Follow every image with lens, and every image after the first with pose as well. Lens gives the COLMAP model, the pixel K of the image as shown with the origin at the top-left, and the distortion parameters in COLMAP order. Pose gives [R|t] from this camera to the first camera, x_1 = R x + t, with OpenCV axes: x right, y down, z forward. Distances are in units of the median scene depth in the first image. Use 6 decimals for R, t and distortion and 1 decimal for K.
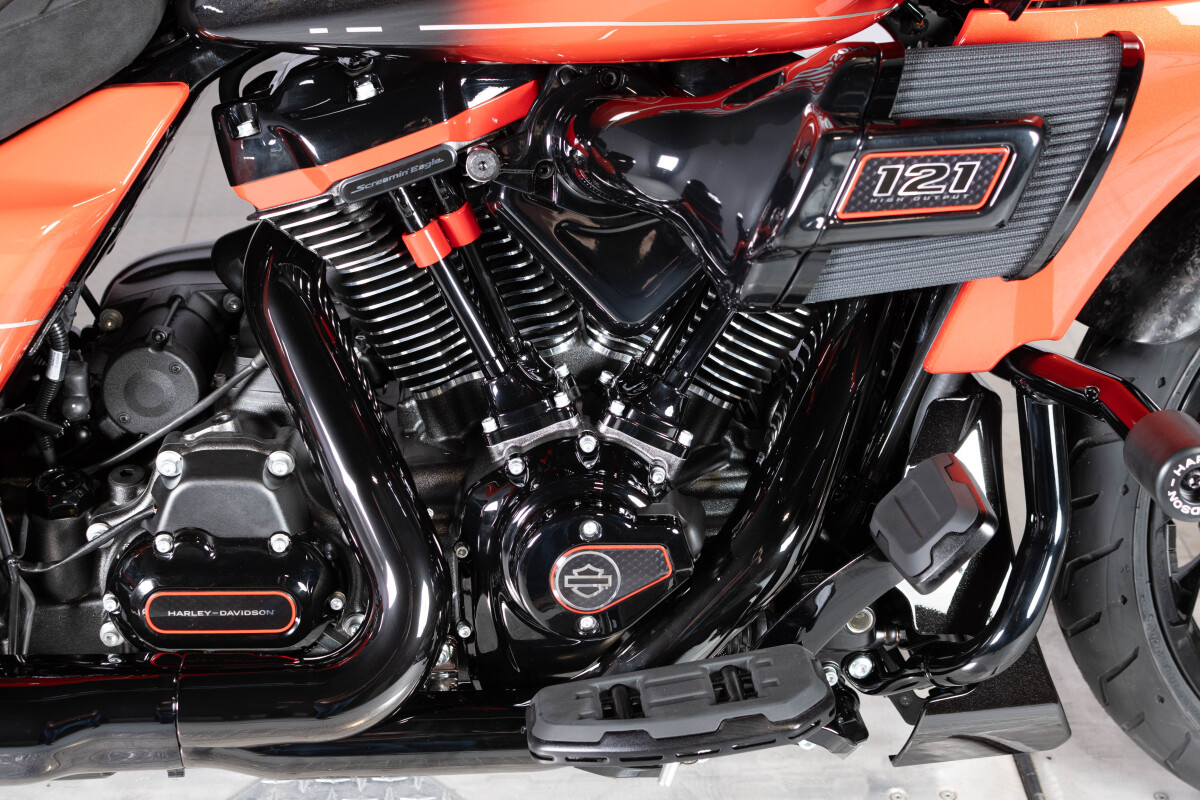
lens RADIAL K [[1829.7, 0, 600.0], [0, 1829.7, 400.0], [0, 0, 1]] dist [0.004586, 0.020426]
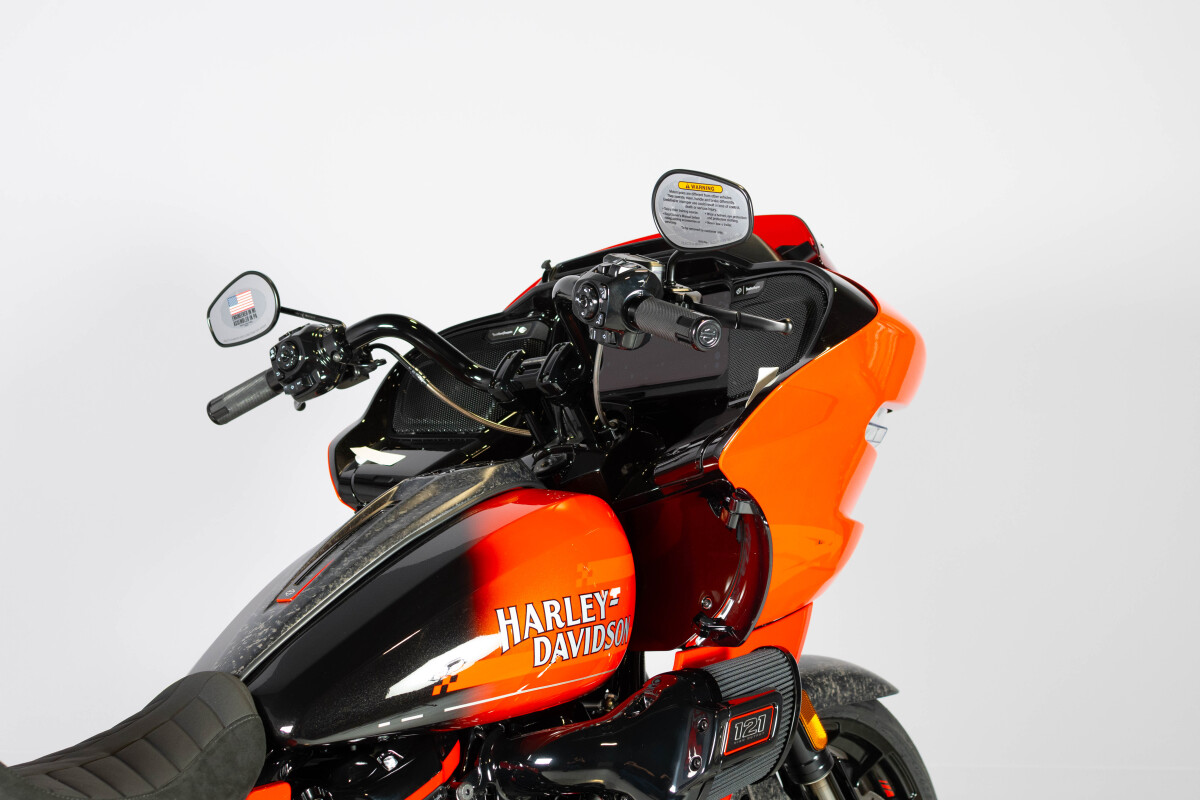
lens RADIAL K [[1829.7, 0, 600.0], [0, 1829.7, 400.0], [0, 0, 1]] dist [0.004586, 0.020426]
pose [[0.723863, -0.045469, 0.688444, -1.030942], [0.325571, 0.902257, -0.282730, 0.050826], [-0.608298, 0.428795, 0.667913, -0.277764]]
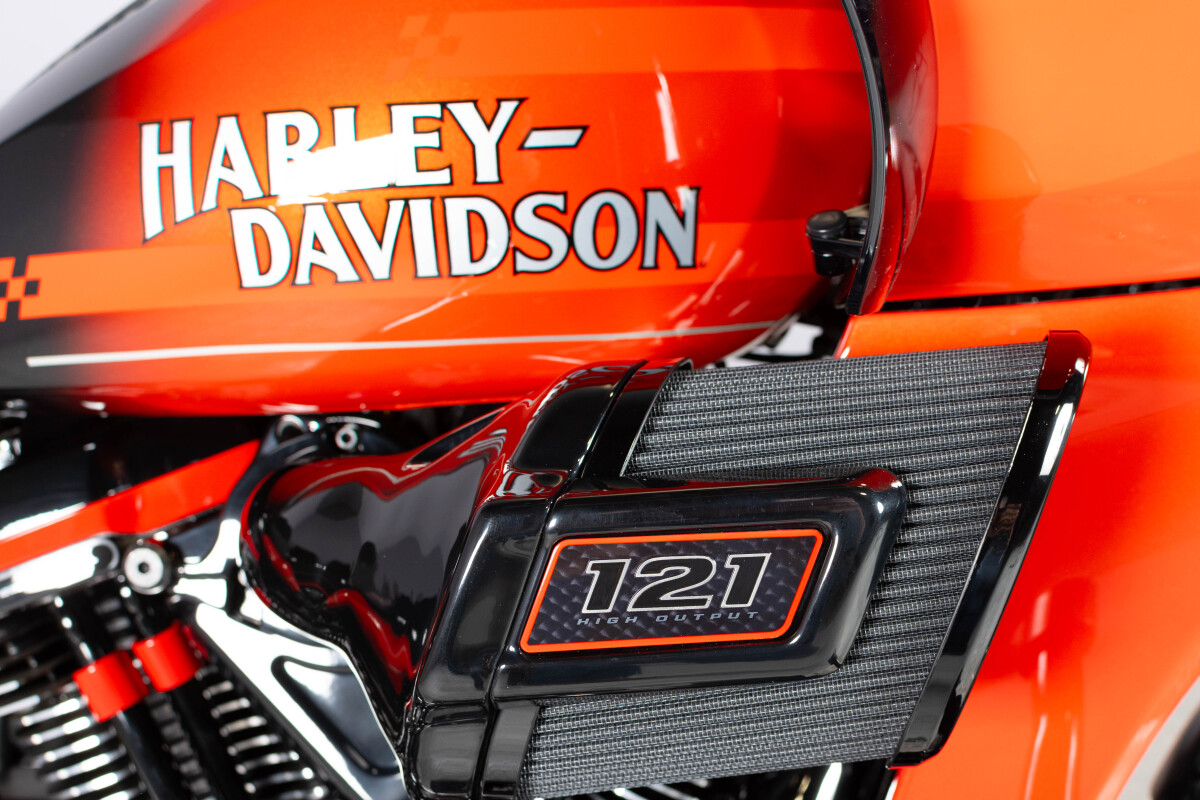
lens RADIAL K [[1829.7, 0, 600.0], [0, 1829.7, 400.0], [0, 0, 1]] dist [0.004586, 0.020426]
pose [[0.981247, -0.016772, -0.192025, 0.218624], [-0.028318, 0.972855, -0.229676, -0.038291], [0.190665, 0.230806, 0.954136, 0.372060]]
